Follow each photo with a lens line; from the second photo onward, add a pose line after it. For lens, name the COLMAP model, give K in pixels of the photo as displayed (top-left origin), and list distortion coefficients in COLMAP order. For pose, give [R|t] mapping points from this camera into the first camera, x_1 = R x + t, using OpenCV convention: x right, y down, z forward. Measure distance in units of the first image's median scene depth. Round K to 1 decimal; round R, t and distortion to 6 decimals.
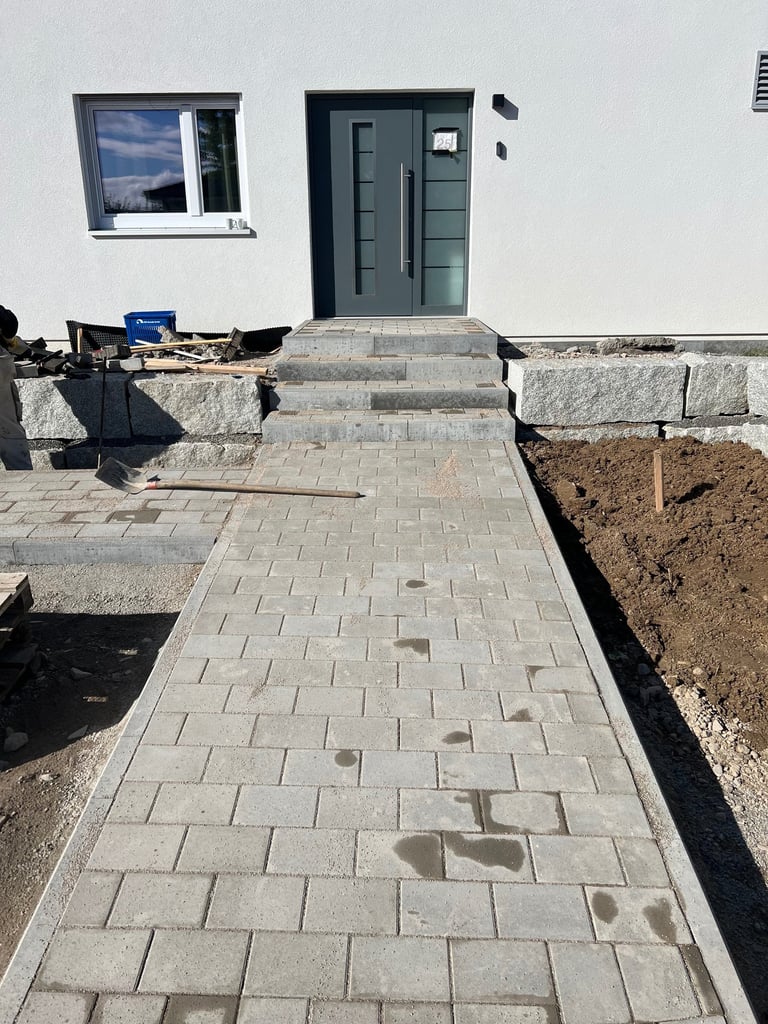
lens RADIAL K [[791.5, 0, 384.0], [0, 791.5, 512.0], [0, 0, 1]] dist [0.082879, -0.087043]
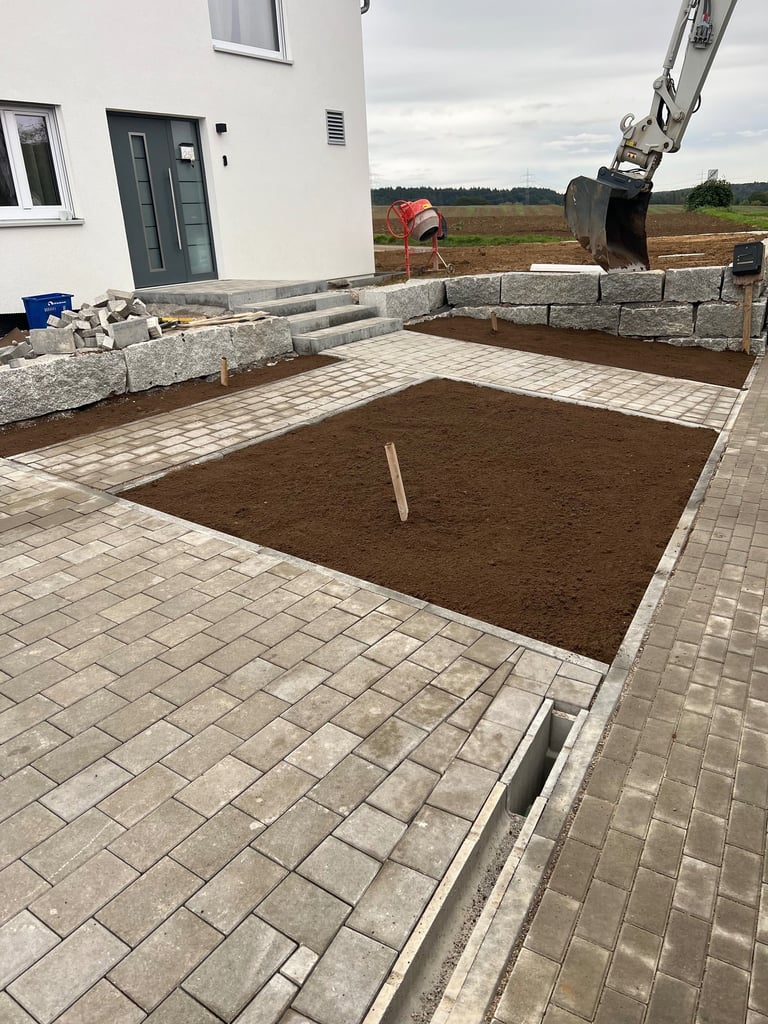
lens RADIAL K [[791.5, 0, 384.0], [0, 791.5, 512.0], [0, 0, 1]] dist [0.082879, -0.087043]
pose [[0.530029, -0.310291, 0.789170, -1.022518], [0.305347, 0.938056, 0.163751, -0.006432], [-0.791096, 0.154178, 0.591943, 0.011202]]
